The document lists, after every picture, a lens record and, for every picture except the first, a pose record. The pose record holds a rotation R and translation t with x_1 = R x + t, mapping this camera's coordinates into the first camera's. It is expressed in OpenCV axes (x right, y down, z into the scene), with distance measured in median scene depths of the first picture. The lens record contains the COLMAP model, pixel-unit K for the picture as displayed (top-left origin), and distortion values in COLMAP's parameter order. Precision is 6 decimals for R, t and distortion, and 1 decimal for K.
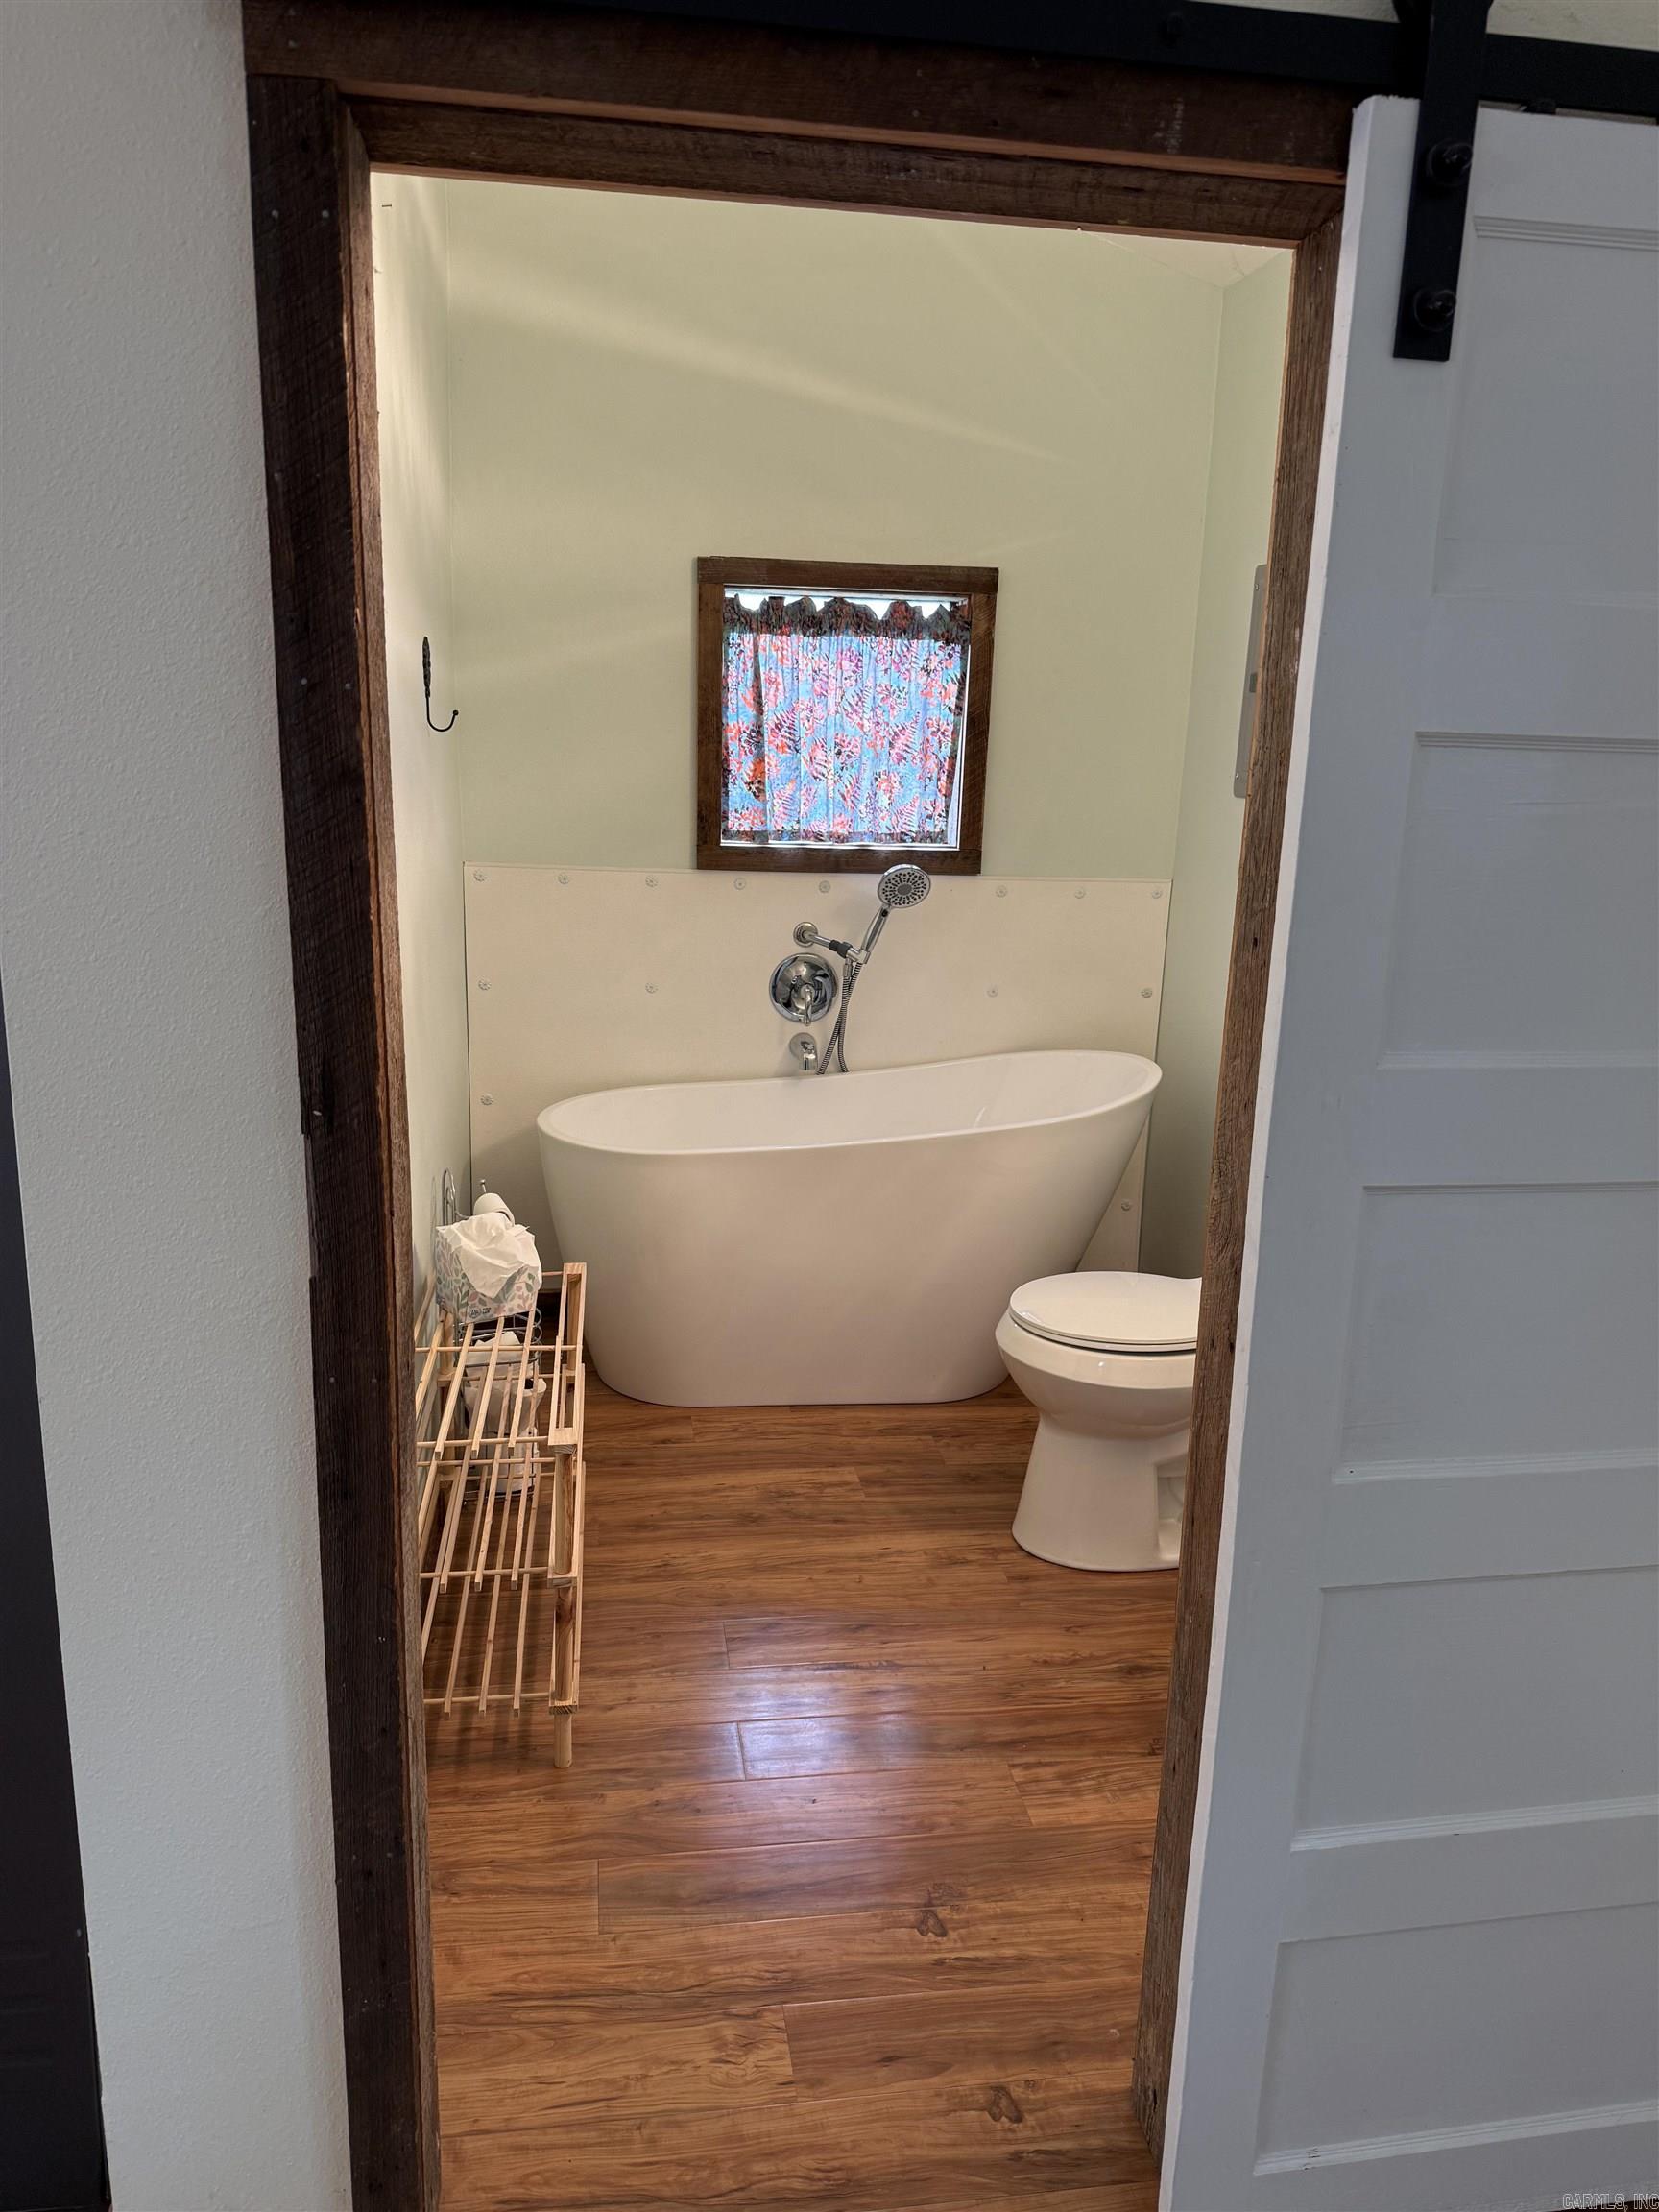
lens RADIAL K [[1544.3, 0, 823.5], [0, 1544.3, 1105.9], [0, 0, 1]] dist [-0.001110, -0.037194]
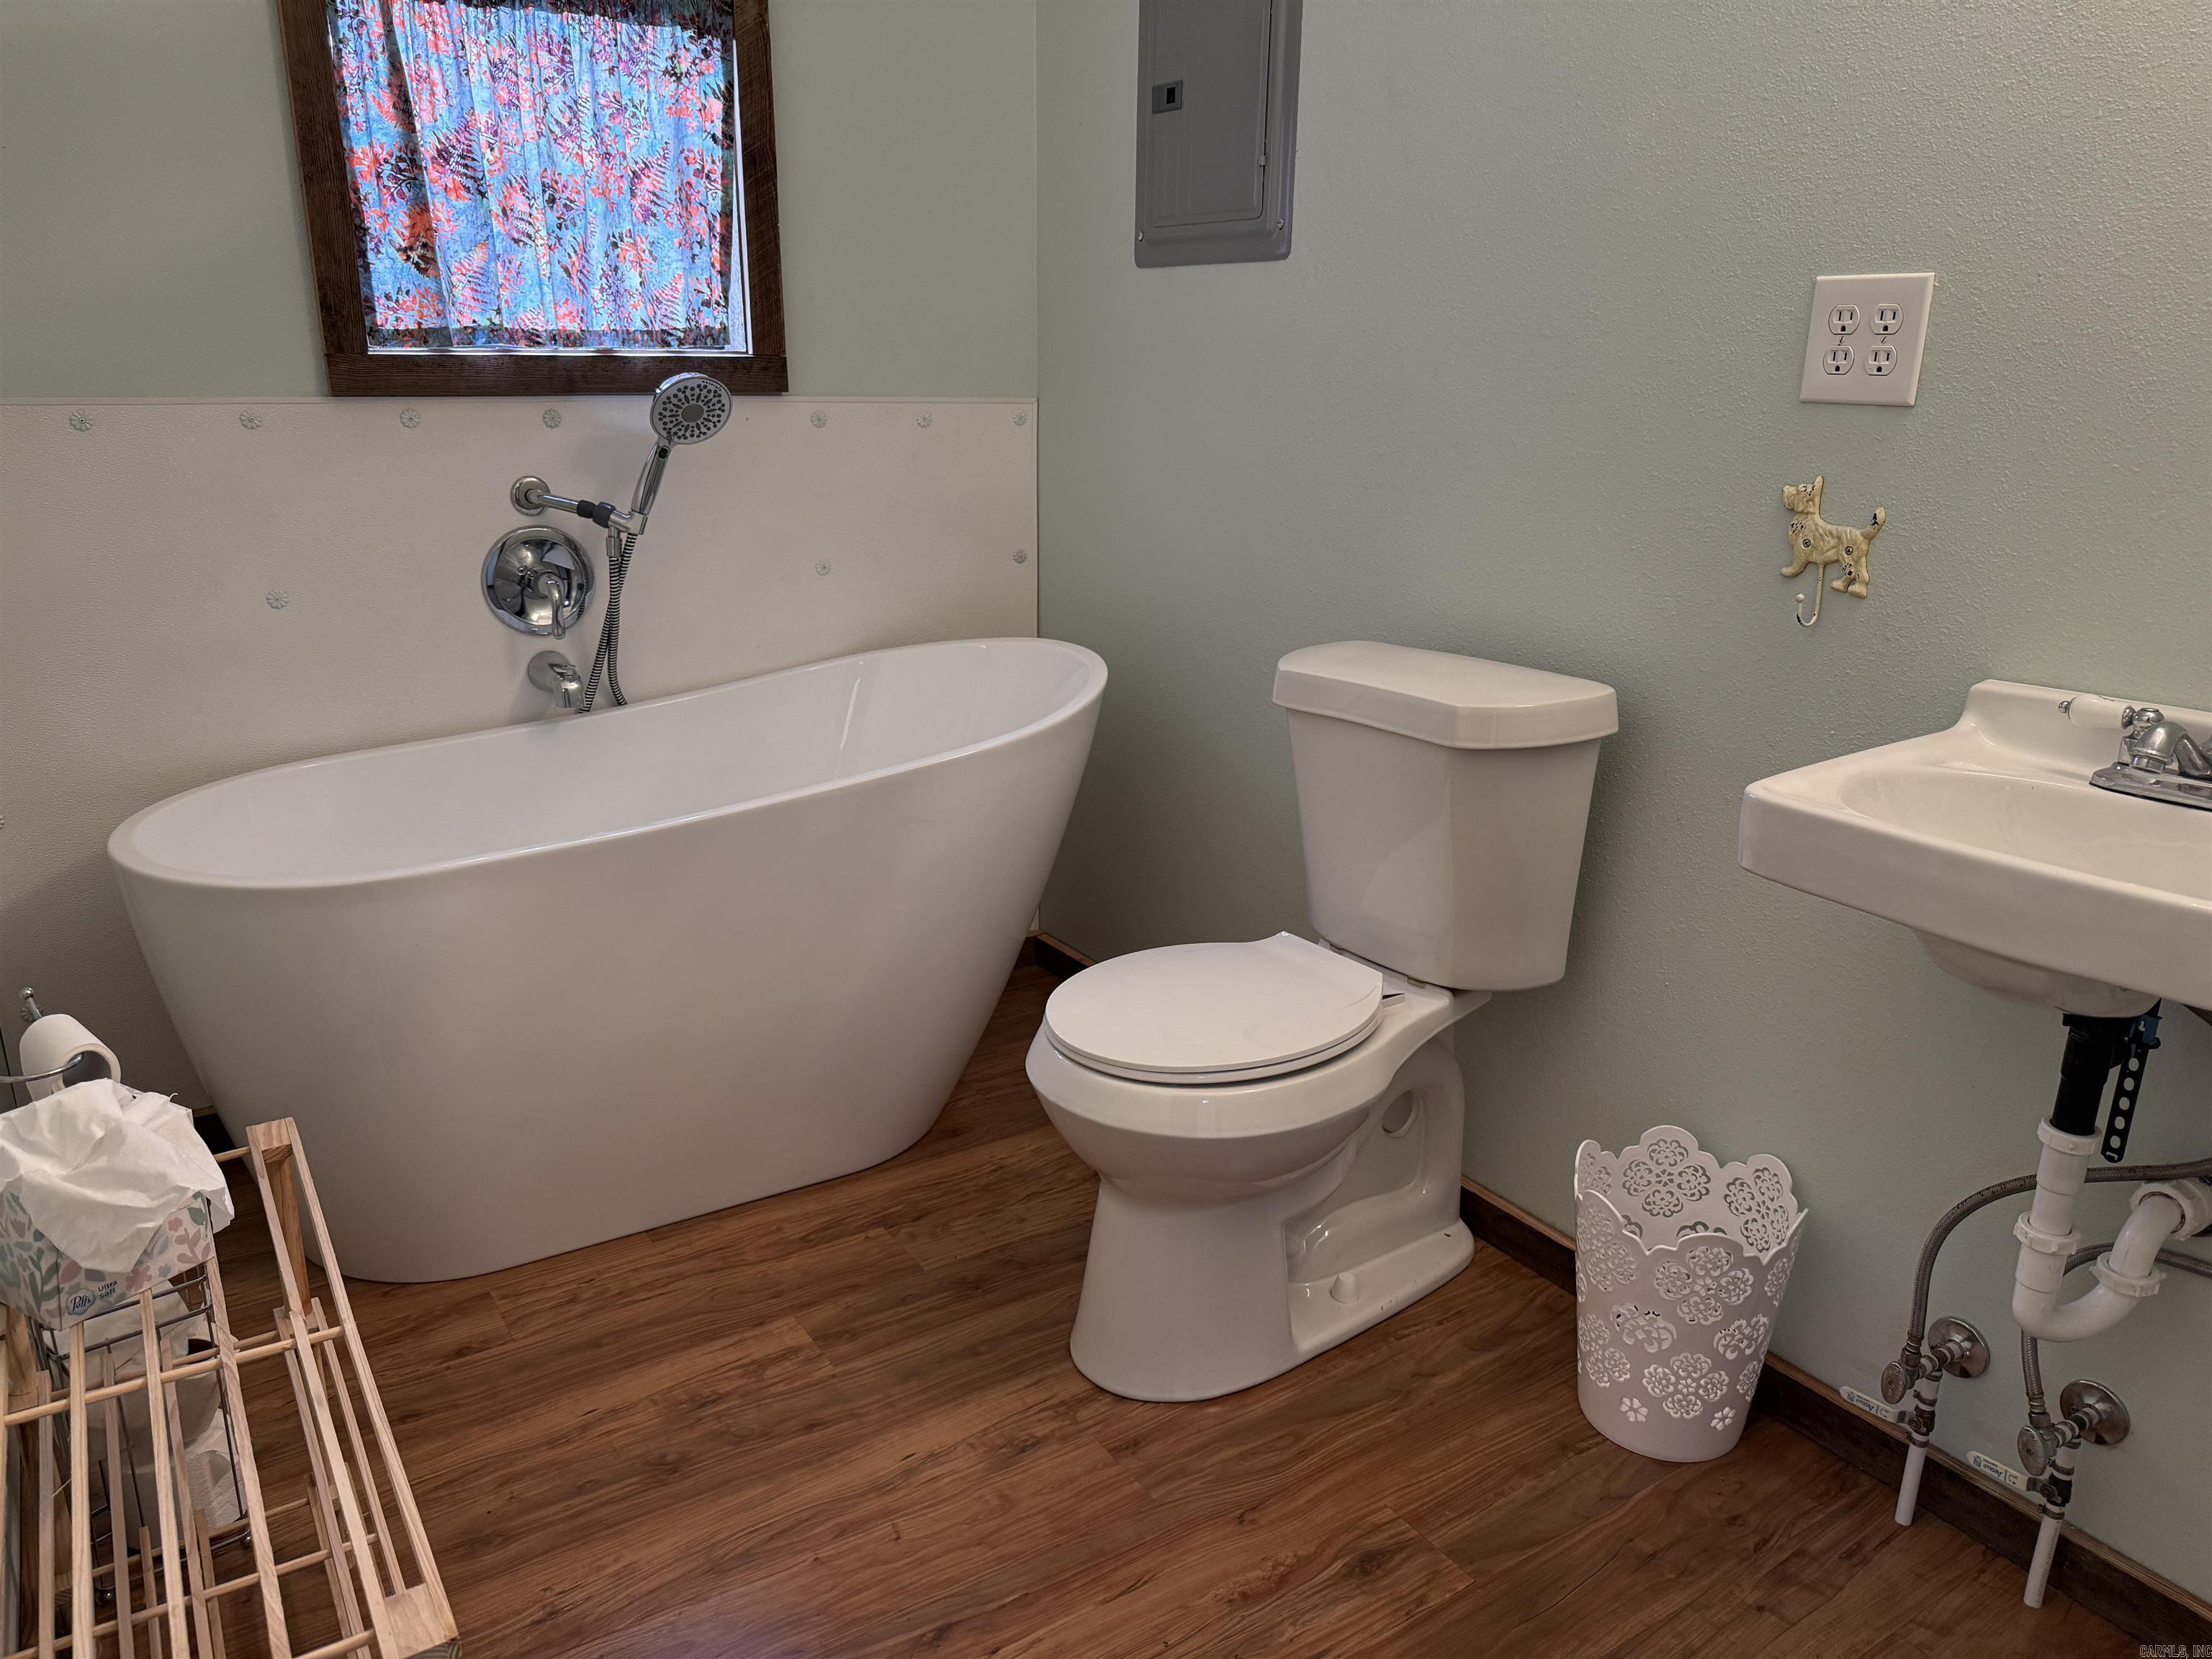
lens RADIAL K [[1544.3, 0, 1123.9], [0, 1544.3, 839.5], [0, 0, 1]] dist [-0.001110, -0.037194]
pose [[0.898081, -0.146003, 0.414890, -0.079759], [0.110432, 0.987931, 0.108616, -0.012979], [-0.425741, -0.051728, 0.903365, 0.320435]]
